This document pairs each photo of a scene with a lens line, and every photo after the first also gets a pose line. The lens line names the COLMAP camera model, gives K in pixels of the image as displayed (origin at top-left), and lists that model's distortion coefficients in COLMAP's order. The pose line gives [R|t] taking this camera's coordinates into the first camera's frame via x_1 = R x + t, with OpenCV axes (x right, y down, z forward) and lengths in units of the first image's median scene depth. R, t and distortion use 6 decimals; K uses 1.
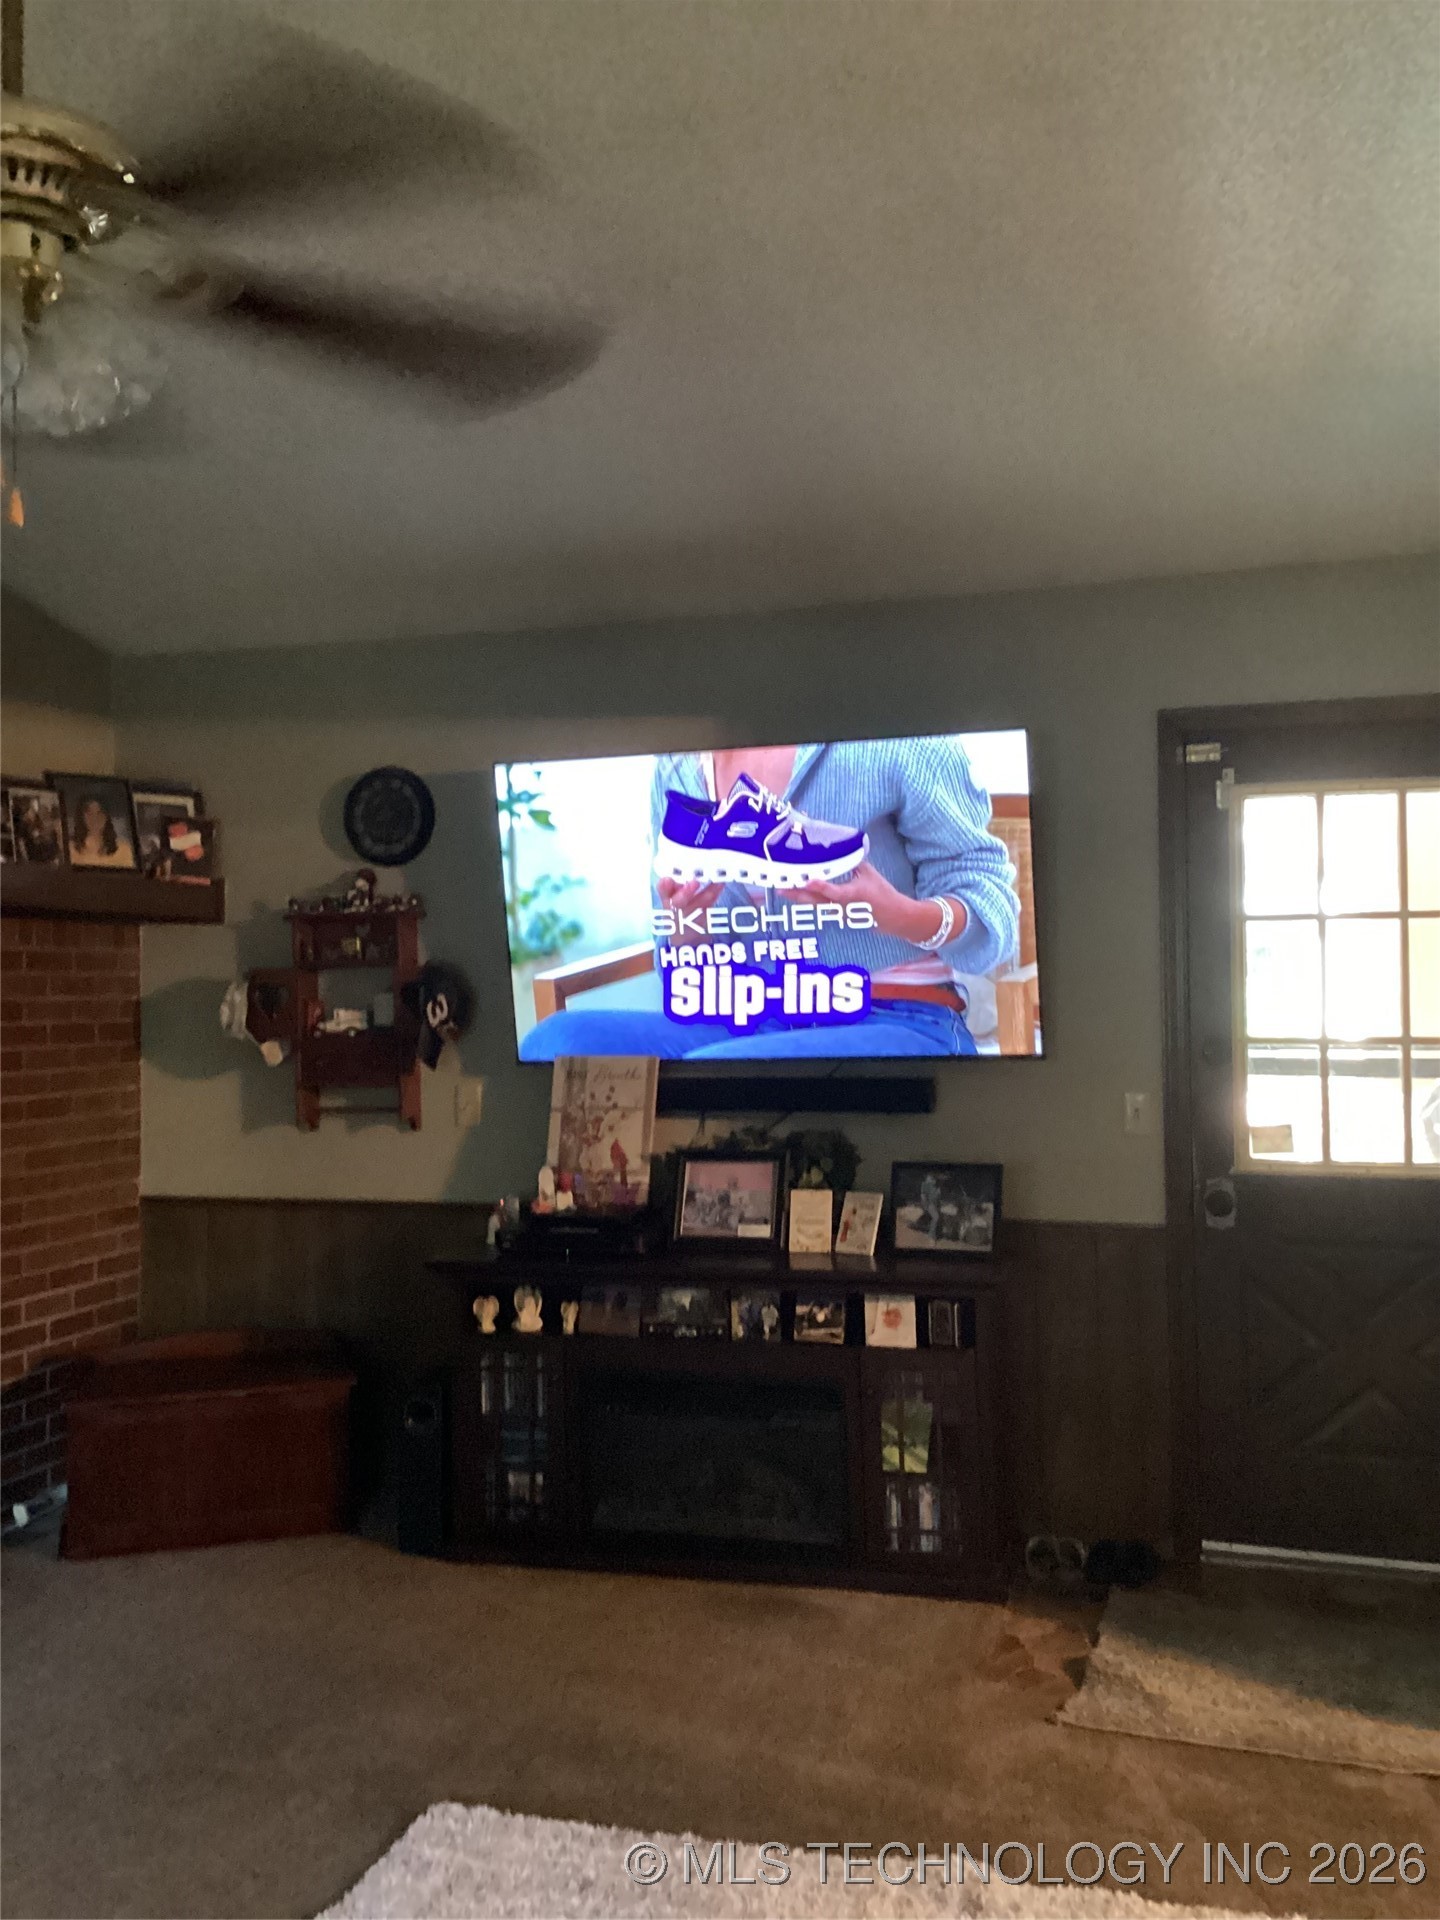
lens RADIAL K [[1742.7, 0, 726.5], [0, 1742.7, 954.4], [0, 0, 1]] dist [0.135236, -0.250286]
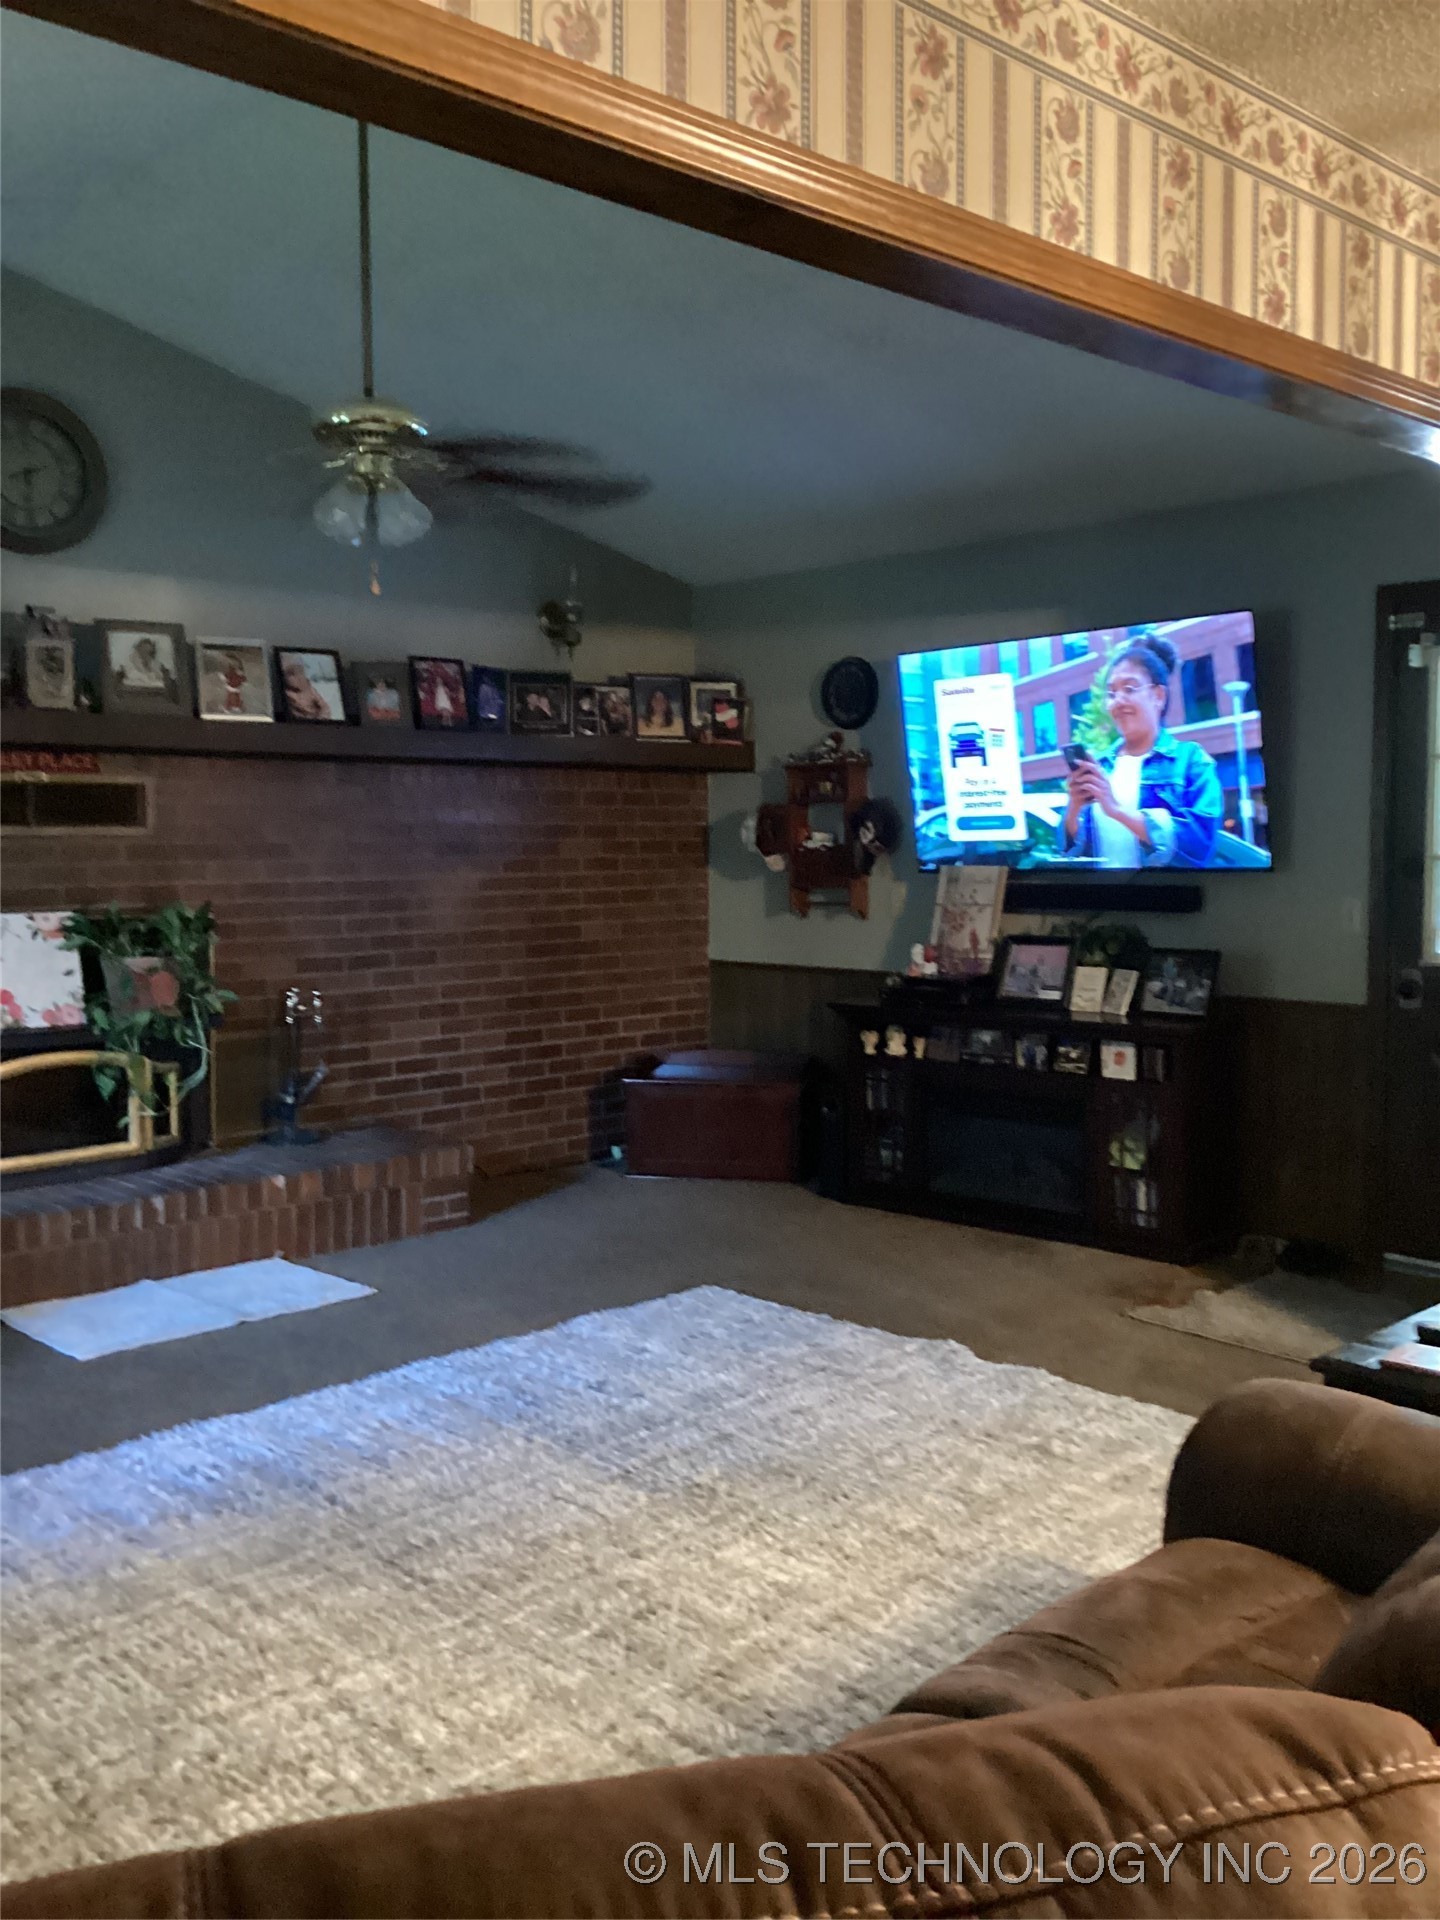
lens RADIAL K [[1742.7, 0, 726.5], [0, 1742.7, 954.4], [0, 0, 1]] dist [0.135236, -0.250286]
pose [[0.876632, 0.037738, -0.479679, 0.431888], [0.005839, 0.996012, 0.089030, 0.003799], [0.481126, -0.080847, 0.872916, -0.297327]]
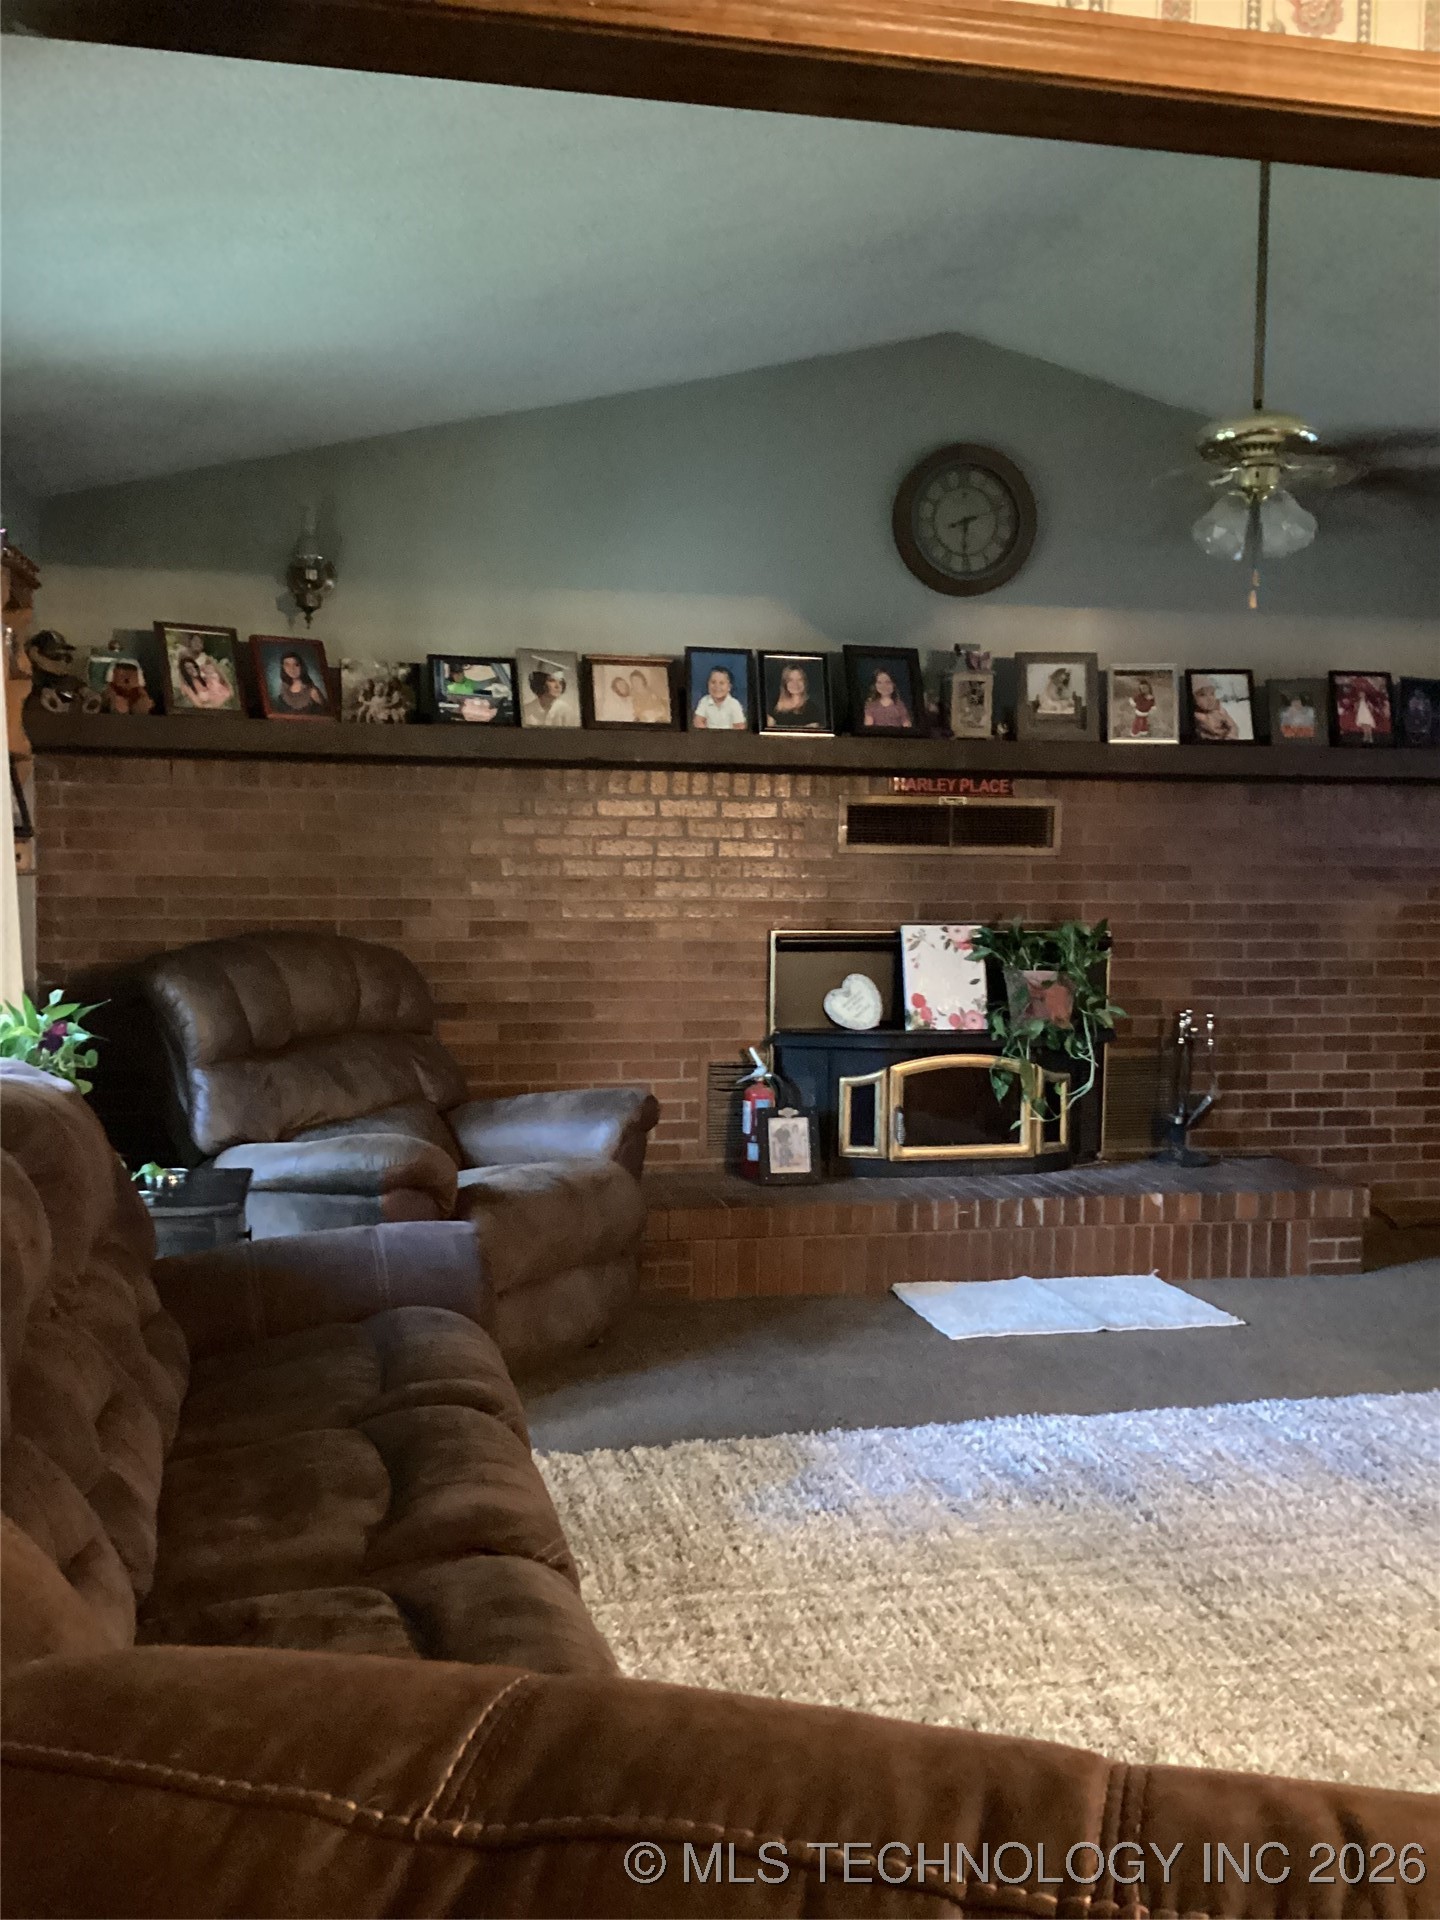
lens RADIAL K [[1742.7, 0, 726.5], [0, 1742.7, 954.4], [0, 0, 1]] dist [0.135236, -0.250286]
pose [[0.499211, 0.060621, -0.864357, 0.482348], [0.001139, 0.997503, 0.070616, 0.010015], [0.866480, -0.036236, 0.497895, -0.258844]]
